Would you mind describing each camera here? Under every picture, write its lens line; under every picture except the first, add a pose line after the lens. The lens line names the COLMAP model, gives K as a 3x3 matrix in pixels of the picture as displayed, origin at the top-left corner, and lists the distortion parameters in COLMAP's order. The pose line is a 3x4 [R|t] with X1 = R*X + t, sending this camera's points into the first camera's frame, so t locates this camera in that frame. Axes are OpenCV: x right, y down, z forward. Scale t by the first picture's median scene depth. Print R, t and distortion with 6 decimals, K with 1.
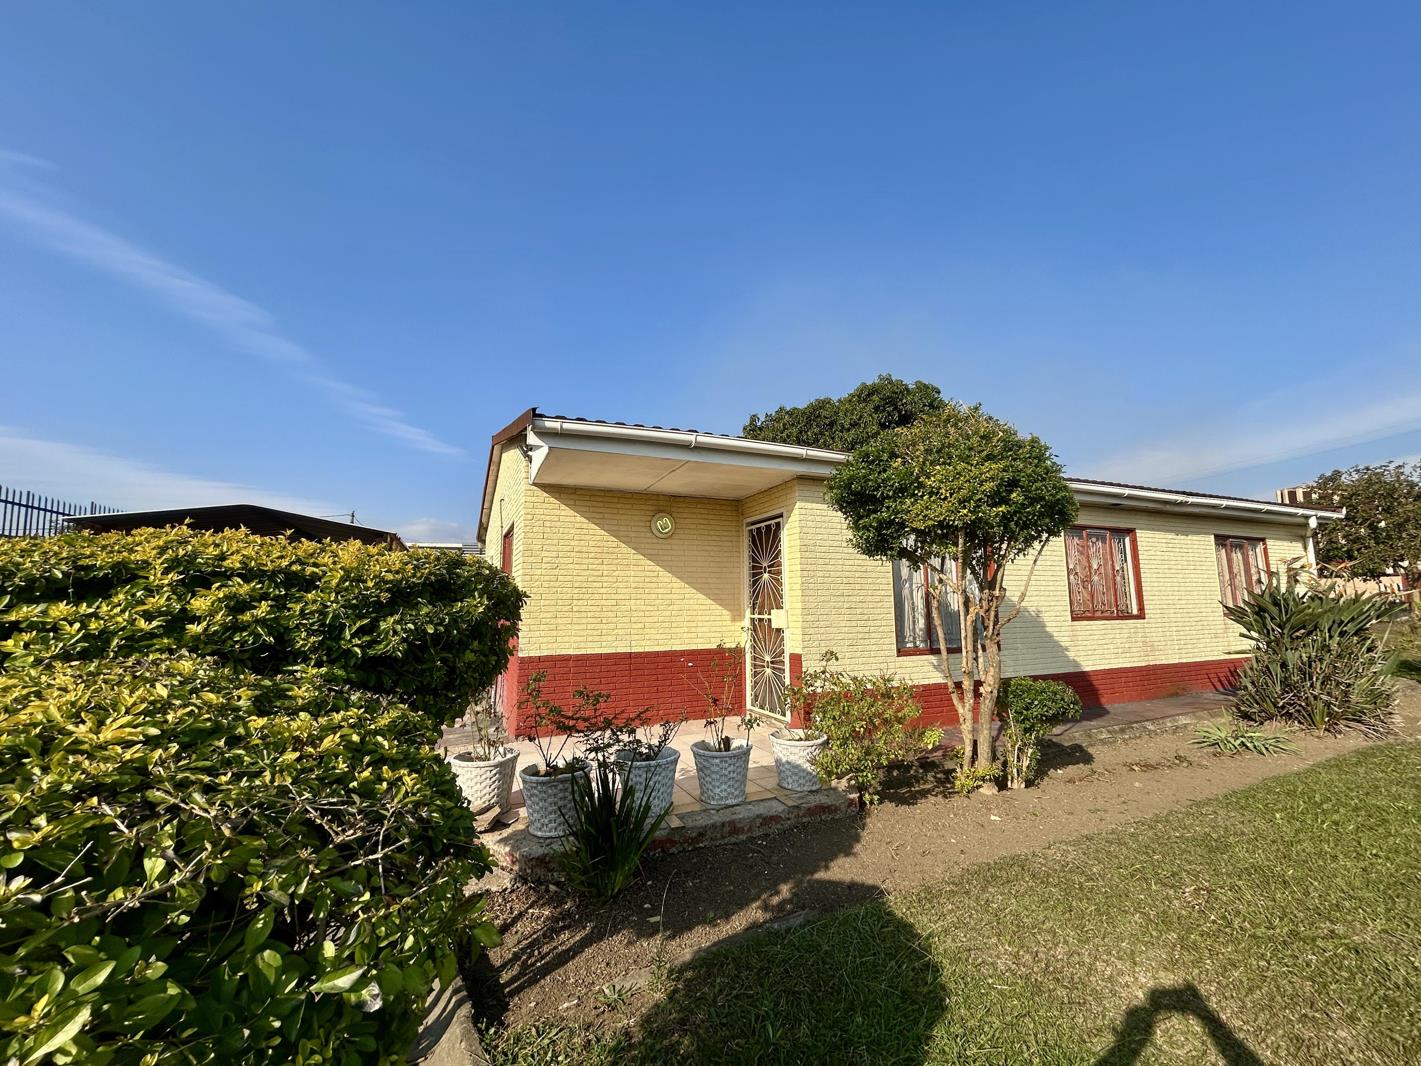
lens RADIAL K [[581.1, 0, 698.3], [0, 581.1, 525.8], [0, 0, 1]] dist [0.000107, -0.000291]
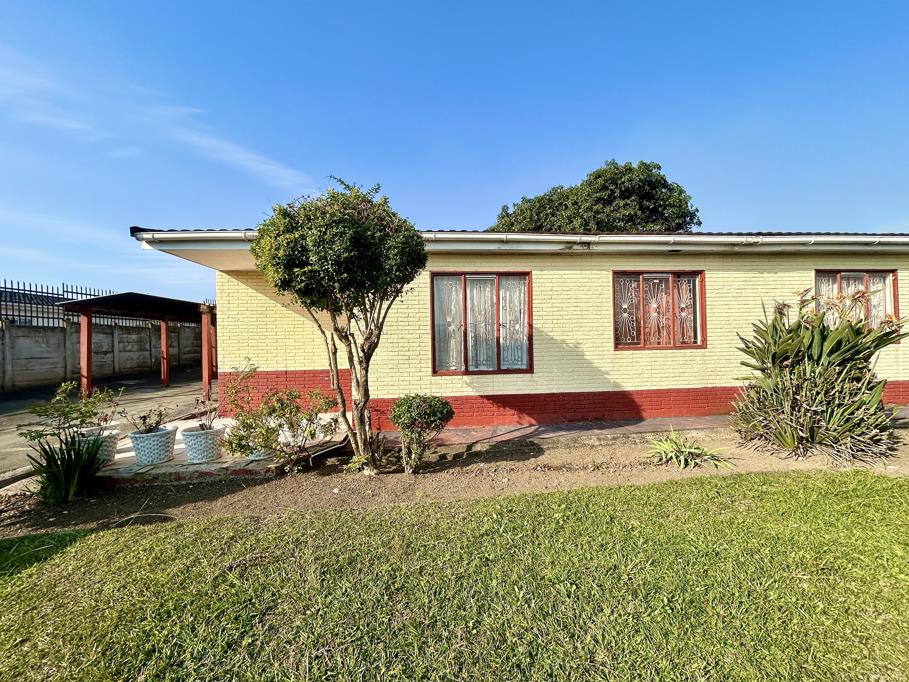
lens RADIAL K [[371.8, 0, 453.6], [0, 371.8, 345.4], [0, 0, 1]] dist [0.000107, -0.000291]
pose [[0.949196, -0.006249, -0.314622, 0.516290], [0.052620, 0.988878, 0.139112, 0.023529], [0.310254, -0.148600, 0.938968, 0.144681]]
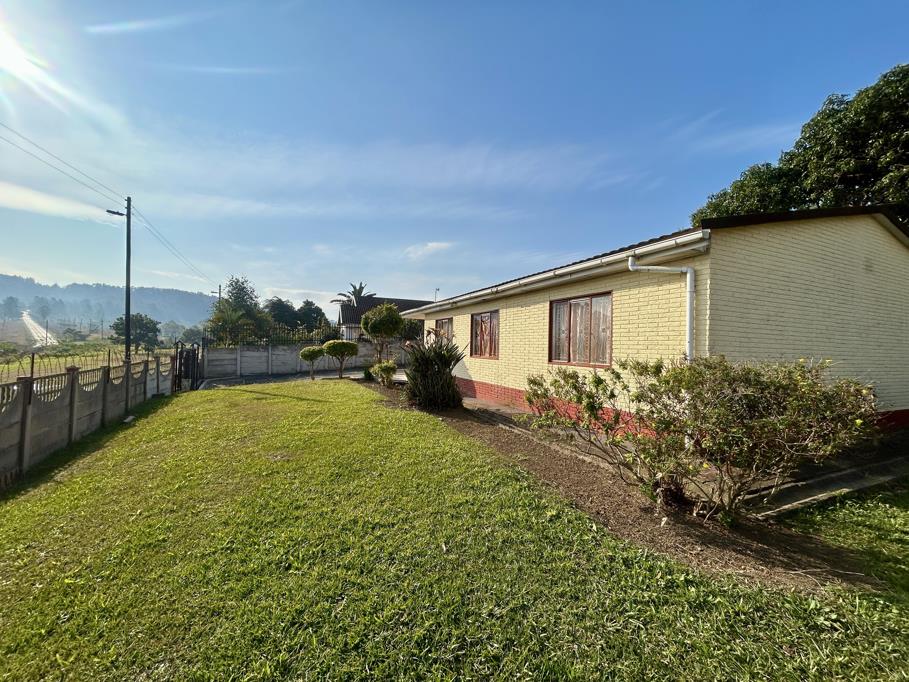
lens RADIAL K [[371.8, 0, 455.2], [0, 371.8, 340.1], [0, 0, 1]] dist [0.000107, -0.000291]
pose [[0.020192, -0.005116, -0.999783, 1.877860], [0.126049, 0.992021, -0.002531, 0.084650], [0.991818, -0.125971, 0.020676, 0.840993]]
